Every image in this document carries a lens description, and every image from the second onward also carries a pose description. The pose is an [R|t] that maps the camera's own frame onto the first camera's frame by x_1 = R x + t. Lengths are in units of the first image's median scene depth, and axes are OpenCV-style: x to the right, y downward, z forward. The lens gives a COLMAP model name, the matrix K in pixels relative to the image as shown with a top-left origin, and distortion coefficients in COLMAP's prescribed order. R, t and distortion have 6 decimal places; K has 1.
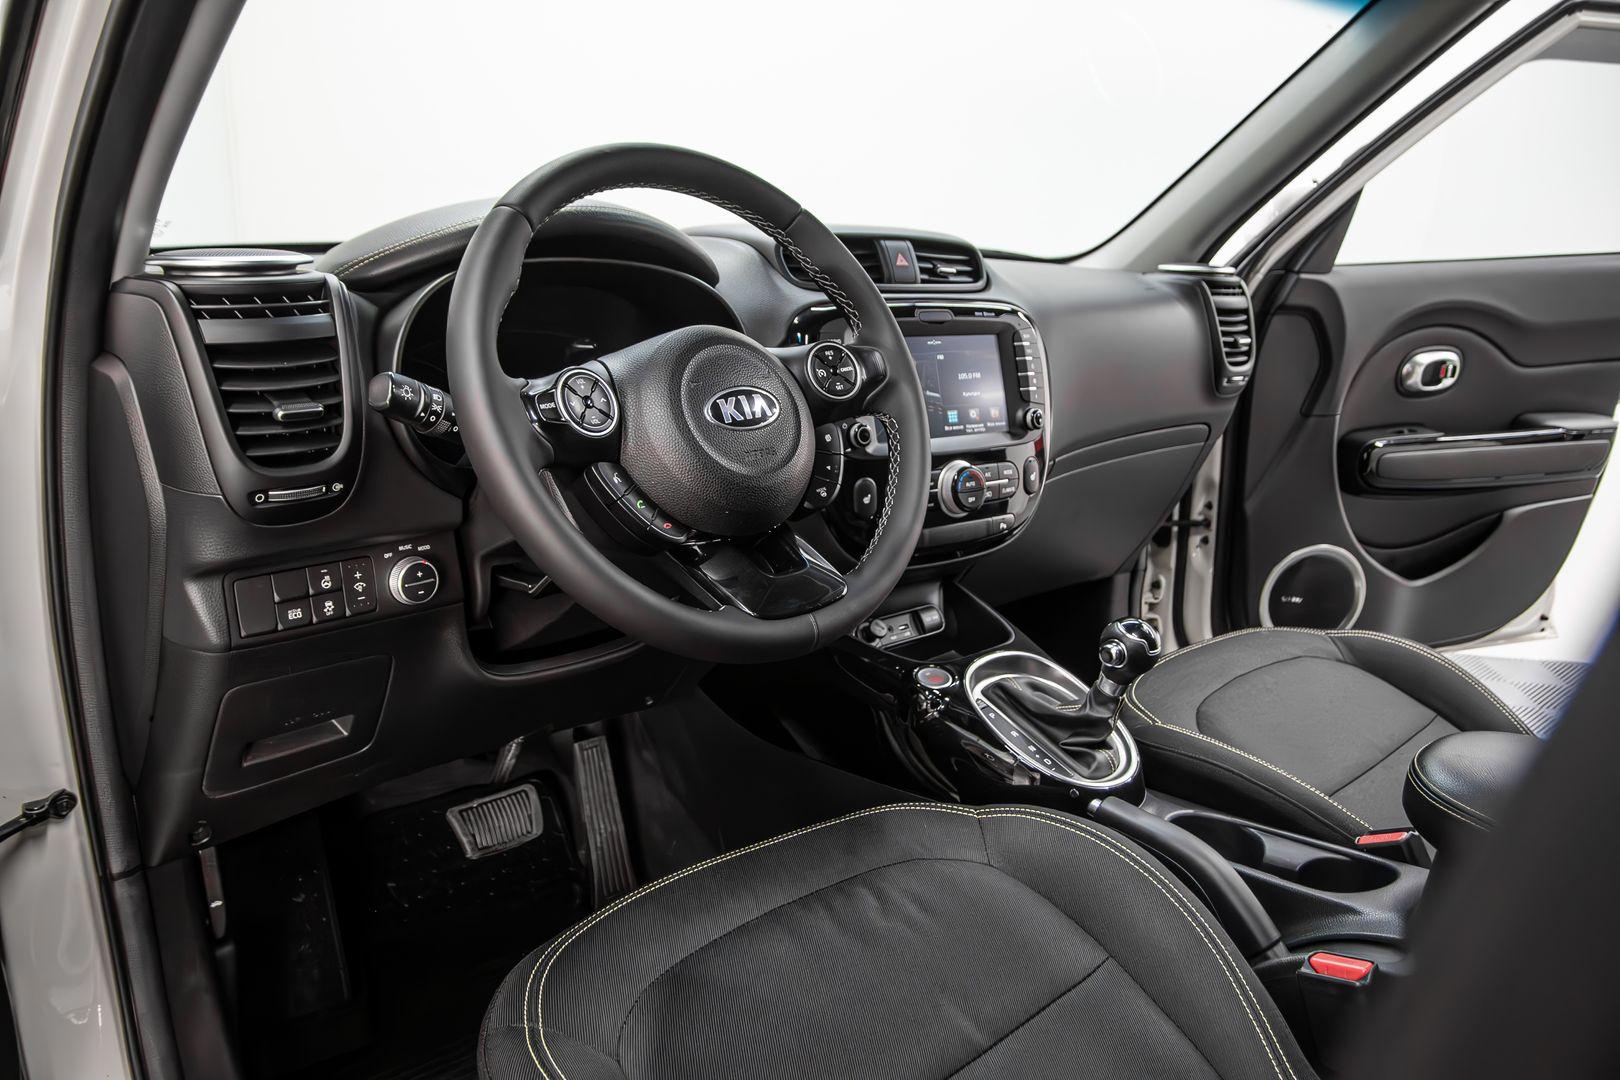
lens RADIAL K [[1113.3, 0, 810.0], [0, 1113.3, 540.0], [0, 0, 1]] dist [-0.144922, 0.119832]
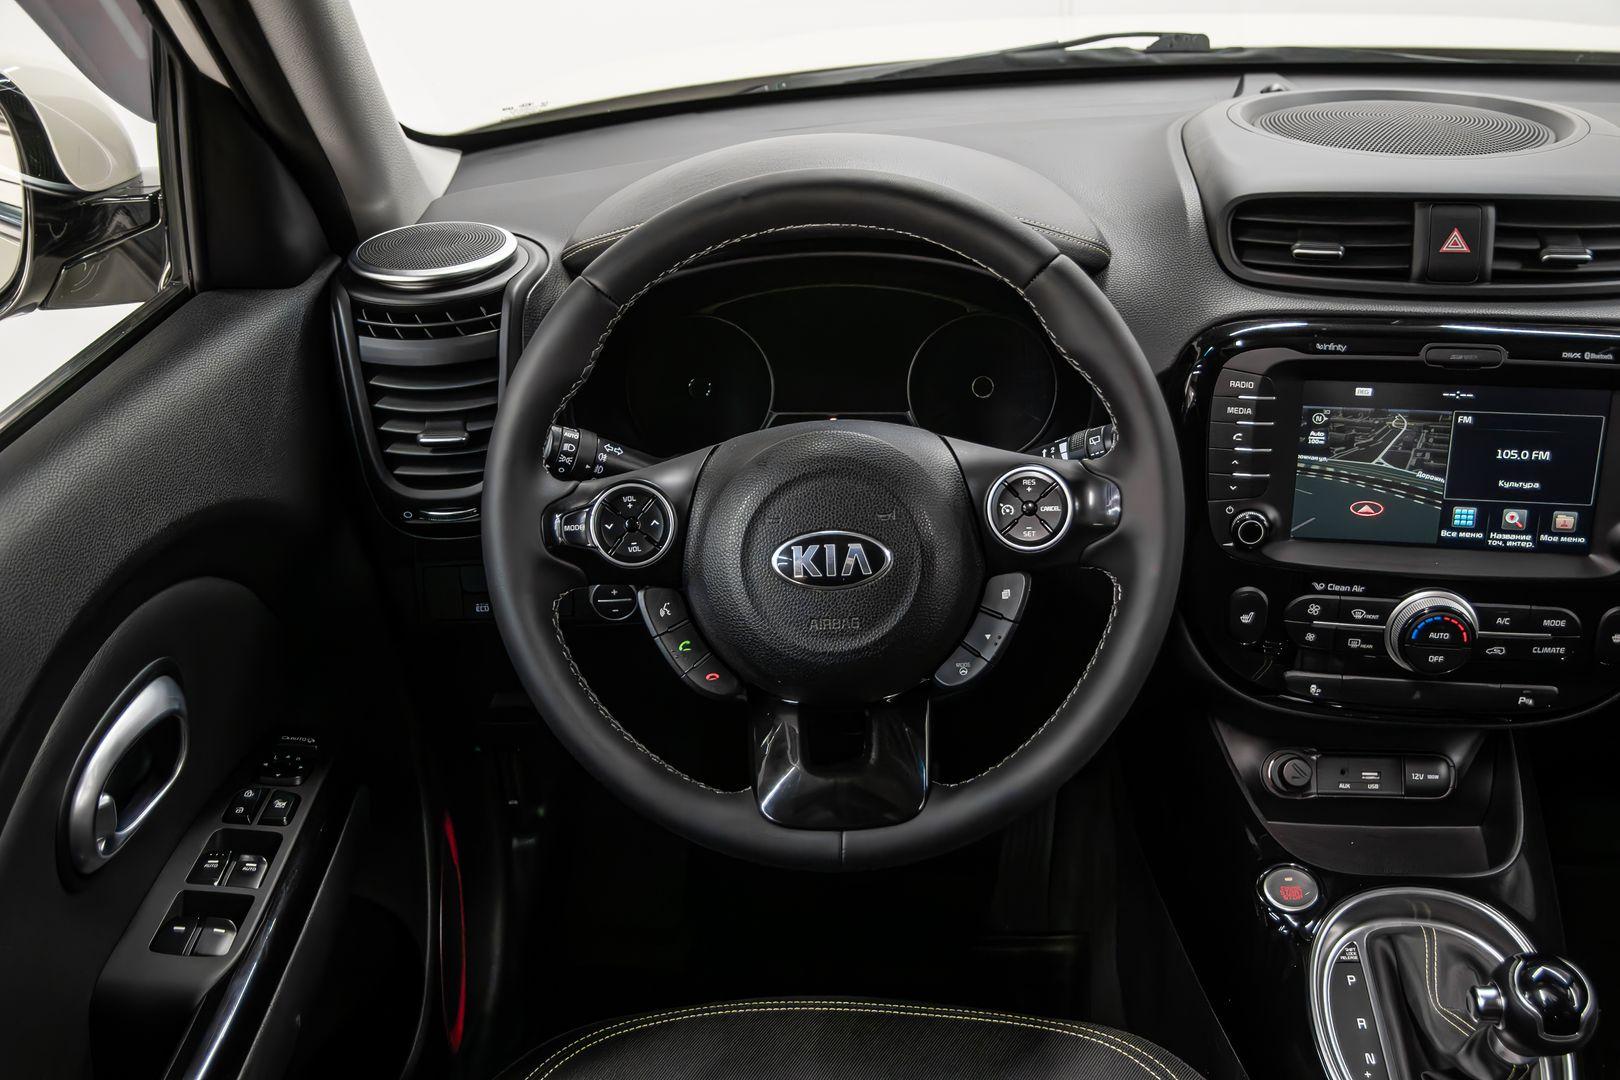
lens RADIAL K [[1515.9, 0, 810.0], [0, 1515.9, 540.0], [0, 0, 1]] dist [-0.056527, 0.131134]
pose [[0.726097, 0.296164, -0.620541, 0.429898], [-0.140086, 0.947272, 0.288186, -0.320482], [0.673171, -0.122322, 0.729300, 0.158146]]
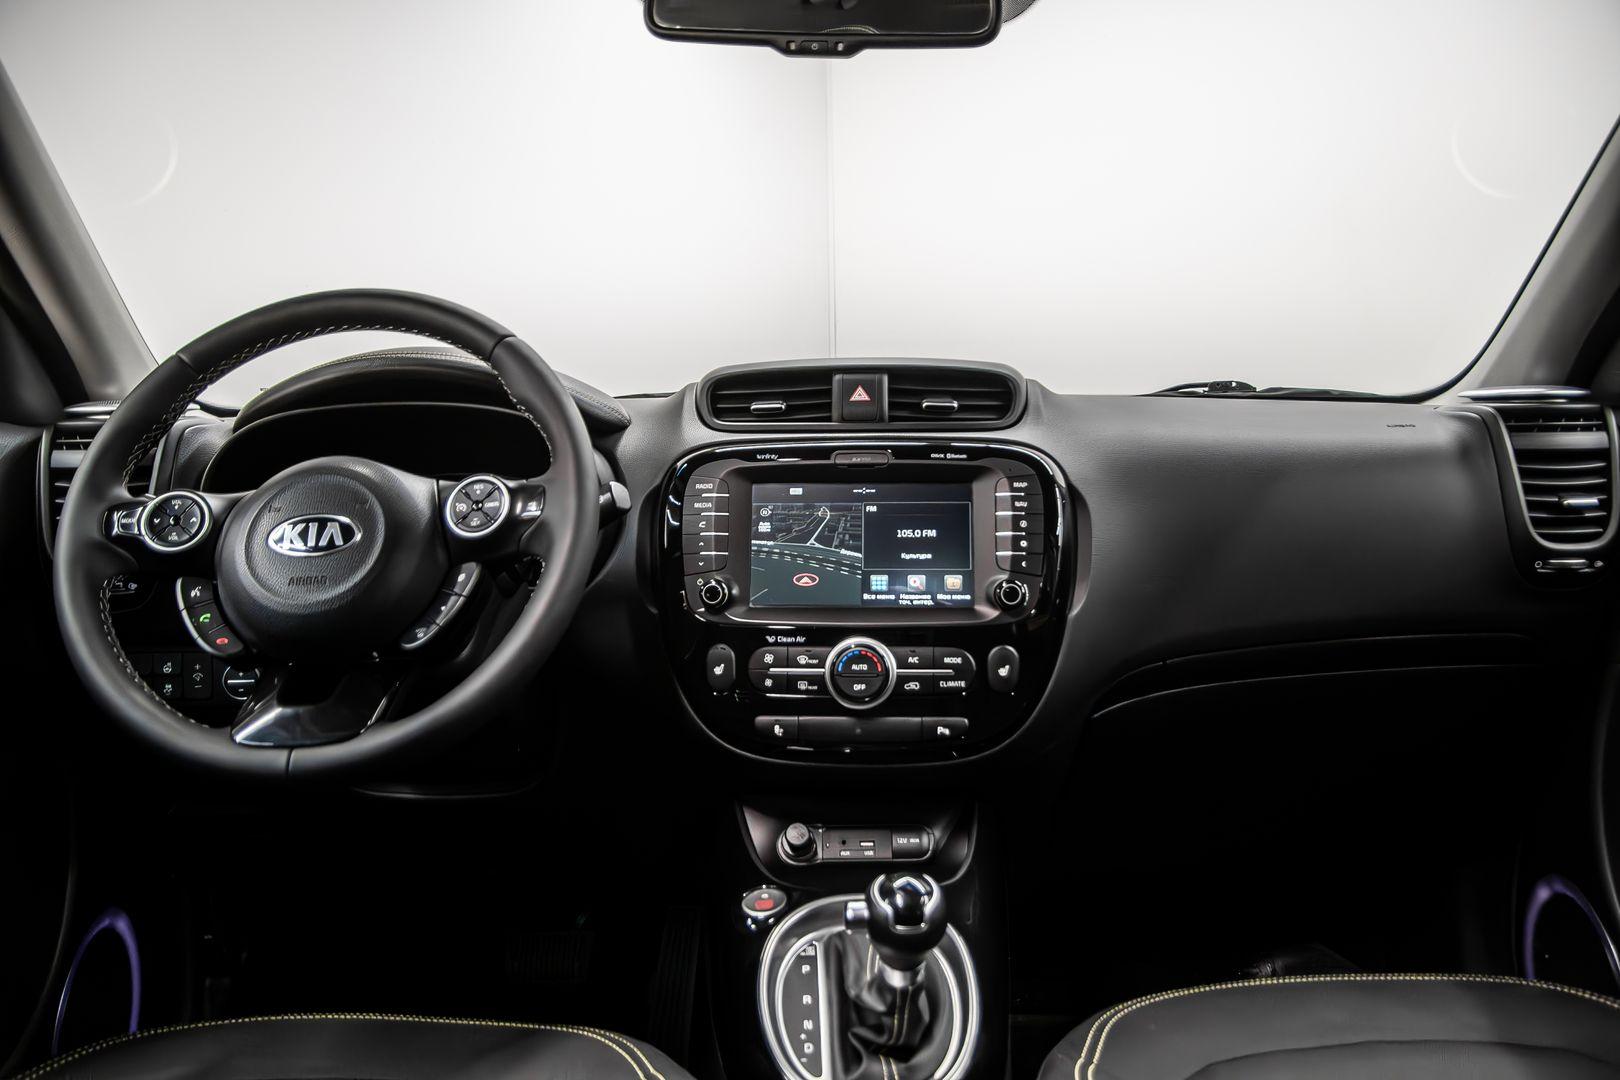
lens RADIAL K [[1113.3, 0, 810.0], [0, 1113.3, 540.0], [0, 0, 1]] dist [-0.144922, 0.119832]
pose [[0.767866, 0.028466, -0.639977, 0.664797], [-0.136805, 0.983253, -0.120408, -0.042632], [0.625832, 0.180009, 0.758901, 0.396393]]
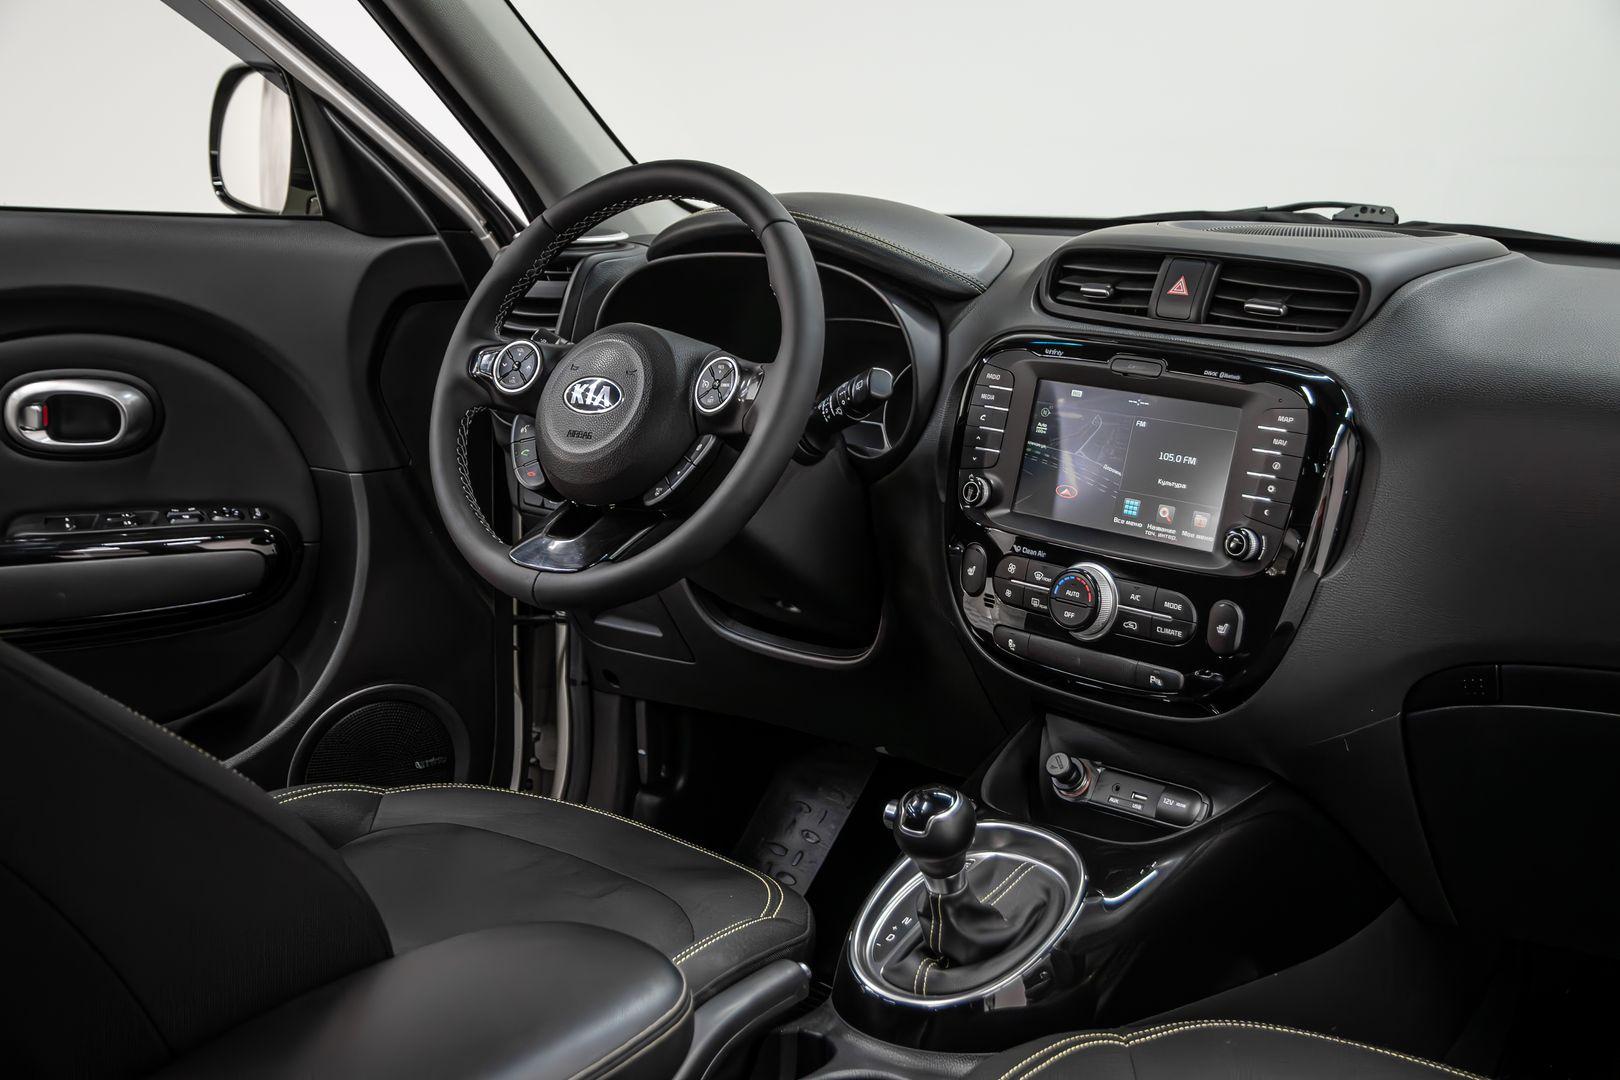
lens RADIAL K [[2033.1, 0, 810.0], [0, 2033.1, 540.0], [0, 0, 1]] dist [-0.006535, 0.003199]
pose [[0.175086, 0.201796, -0.963651, 1.509540], [-0.261273, 0.953200, 0.152136, -0.262142], [0.949253, 0.225139, 0.219616, 0.574616]]
